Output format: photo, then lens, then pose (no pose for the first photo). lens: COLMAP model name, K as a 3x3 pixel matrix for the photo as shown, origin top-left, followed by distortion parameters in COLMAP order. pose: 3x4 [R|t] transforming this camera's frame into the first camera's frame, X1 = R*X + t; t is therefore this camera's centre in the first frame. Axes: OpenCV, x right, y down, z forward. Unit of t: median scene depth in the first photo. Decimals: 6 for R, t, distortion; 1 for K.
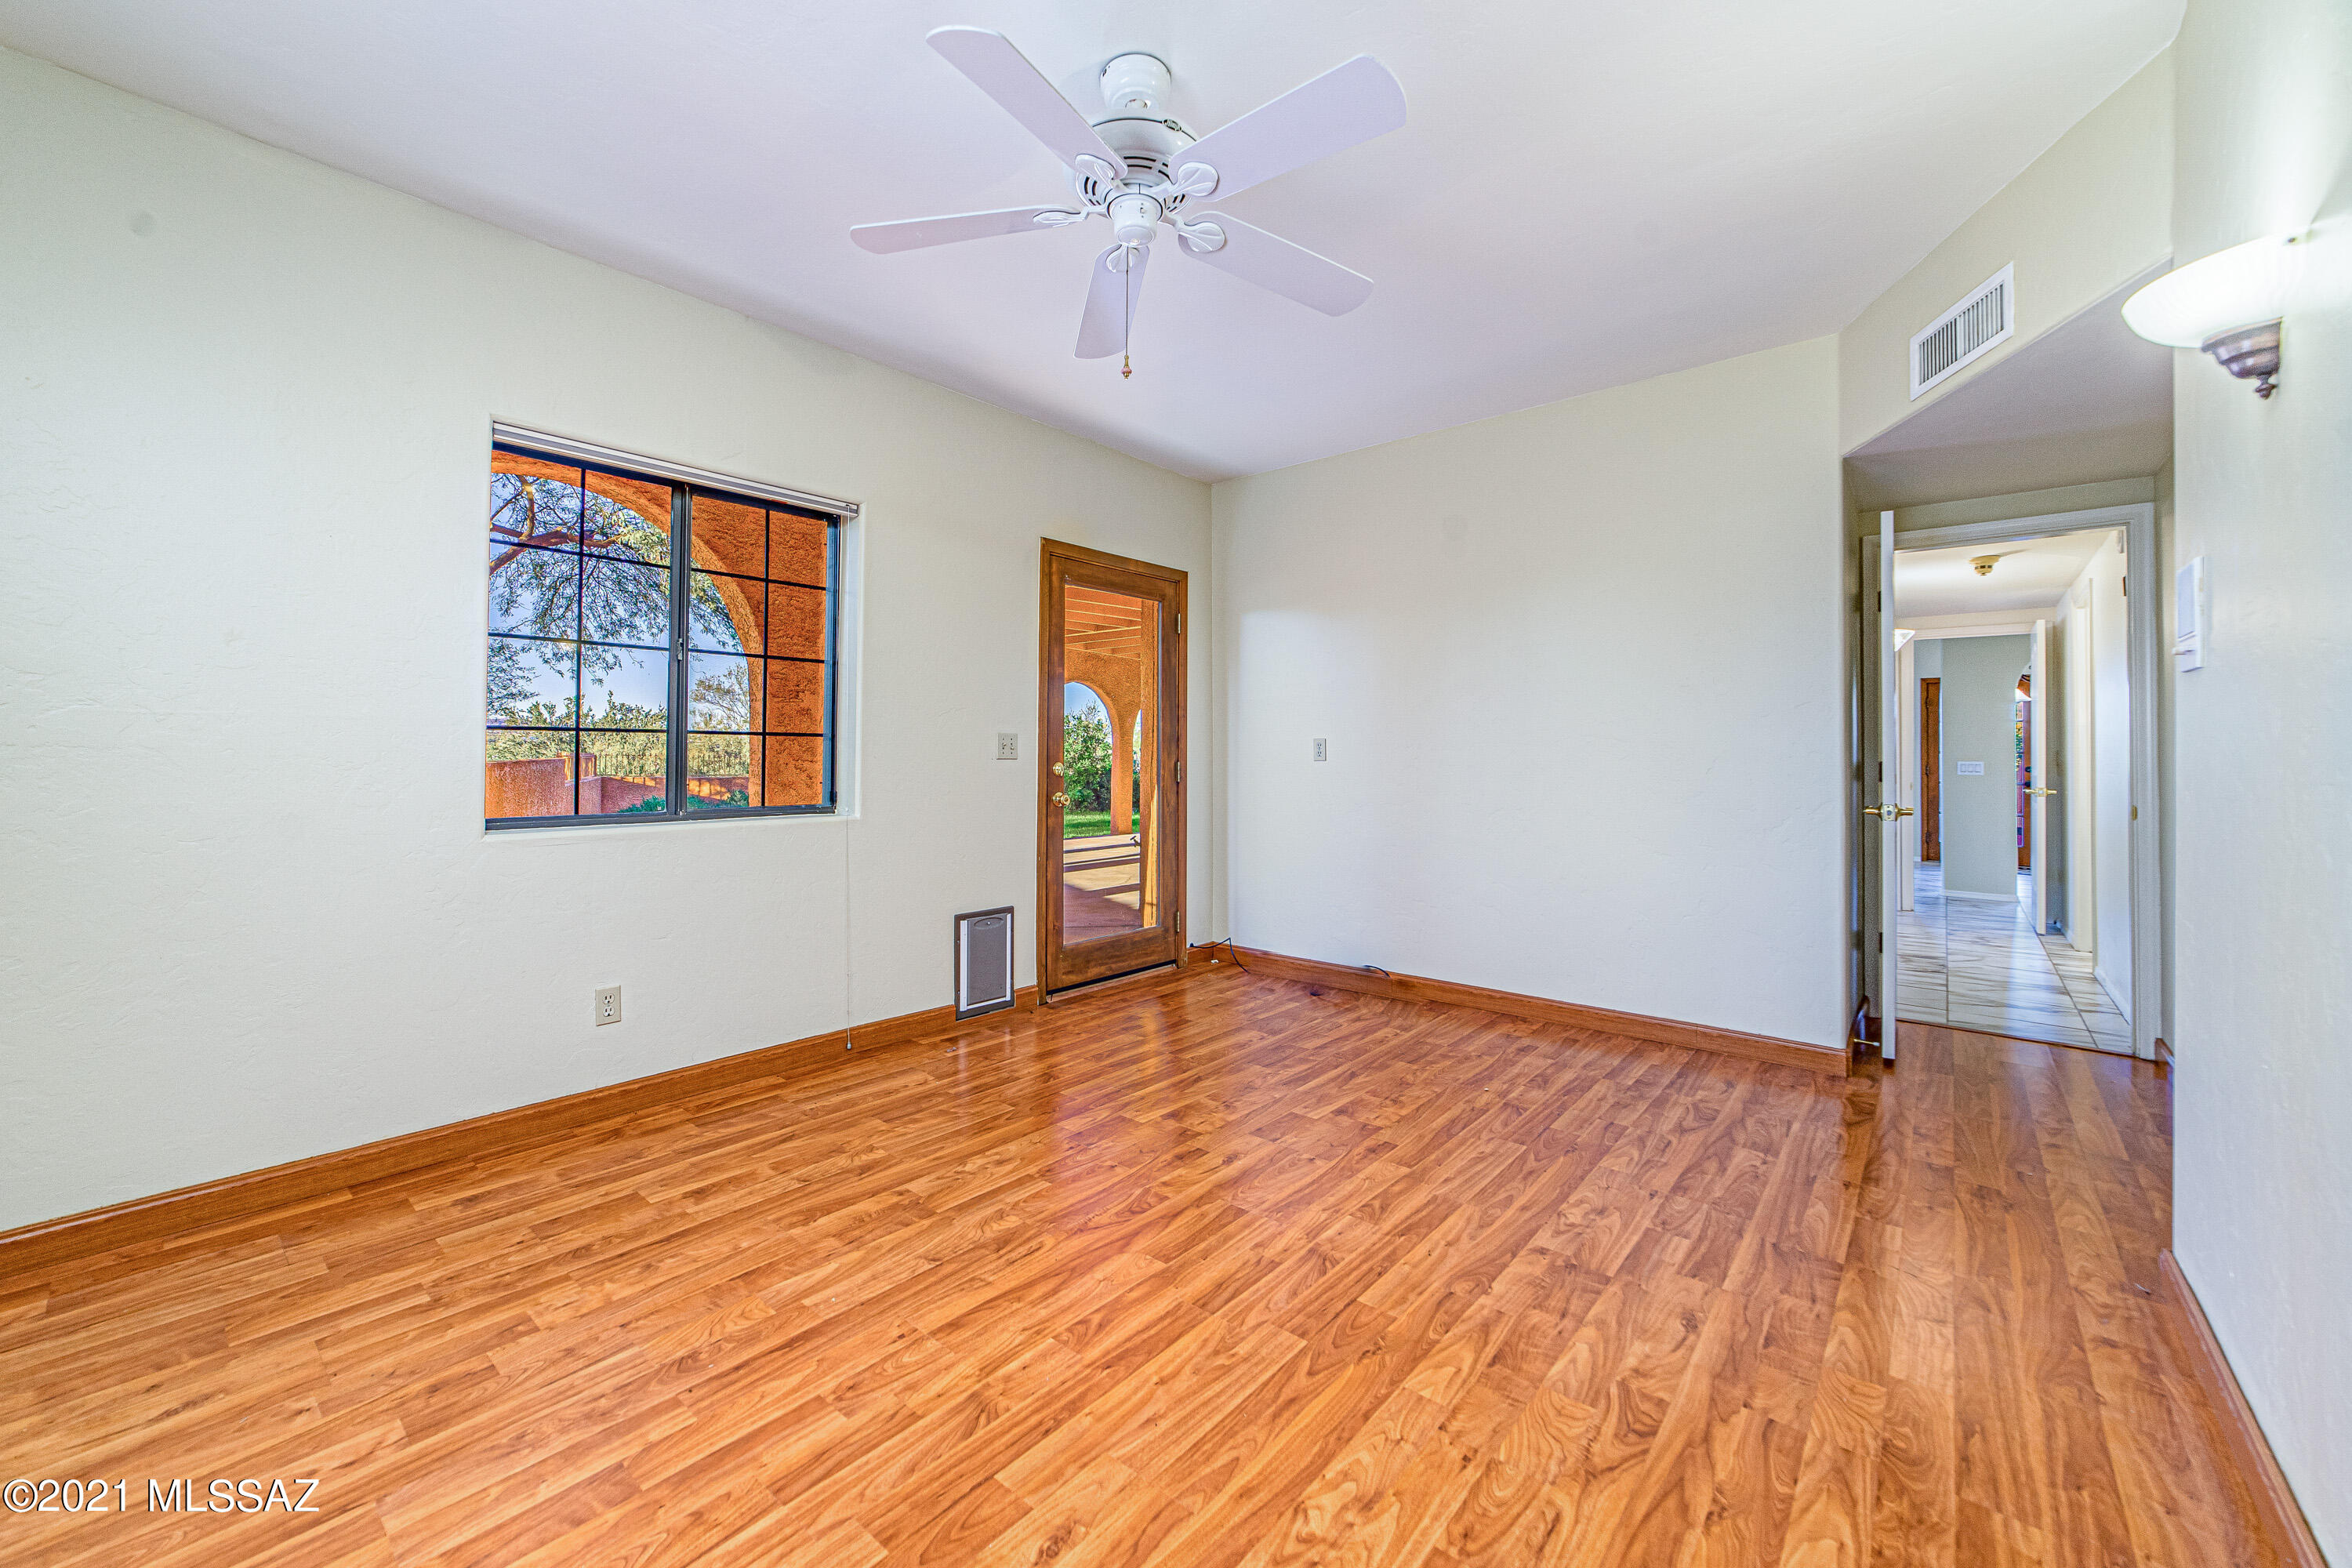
lens RADIAL K [[919.7, 0, 1165.9], [0, 919.7, 749.4], [0, 0, 1]] dist [-0.029360, 0.010407]
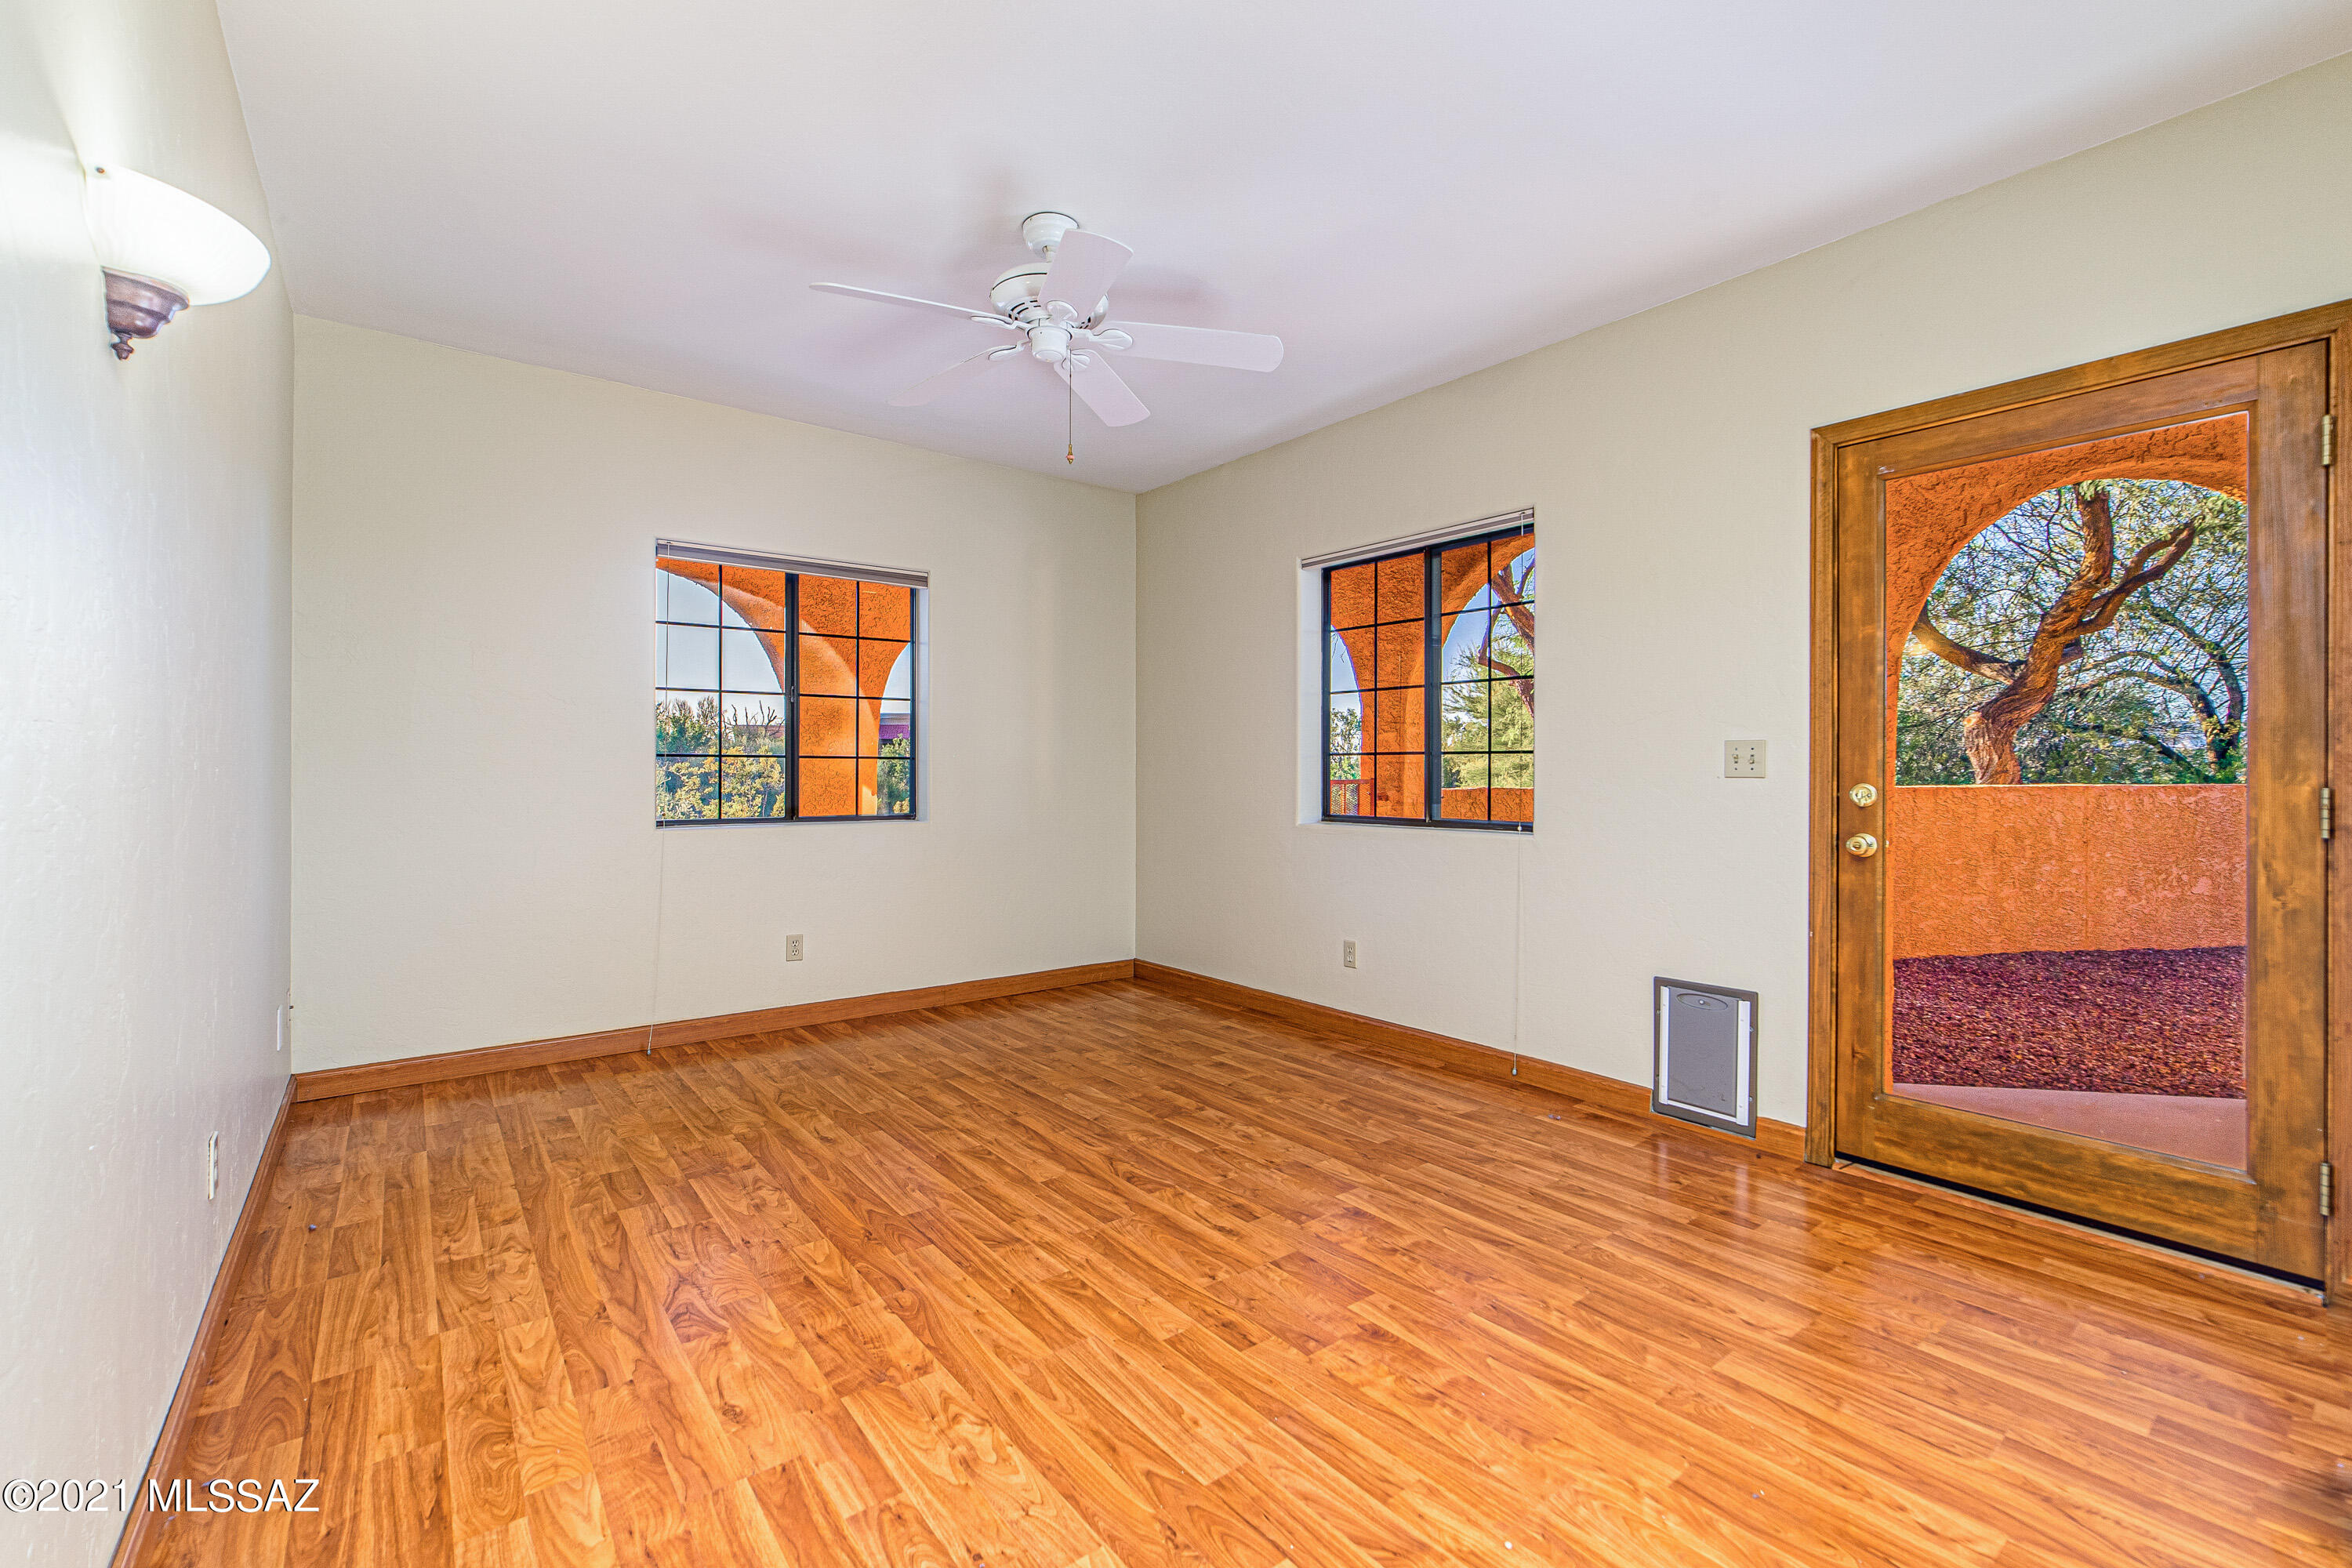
lens RADIAL K [[985.7, 0, 1164.9], [0, 985.7, 774.6], [0, 0, 1]] dist [-0.026204, 0.010151]
pose [[-0.193048, -0.000288, -0.981189, 1.163210], [0.004088, 0.999991, -0.001097, 0.012960], [0.981181, -0.004223, -0.193045, 1.302492]]
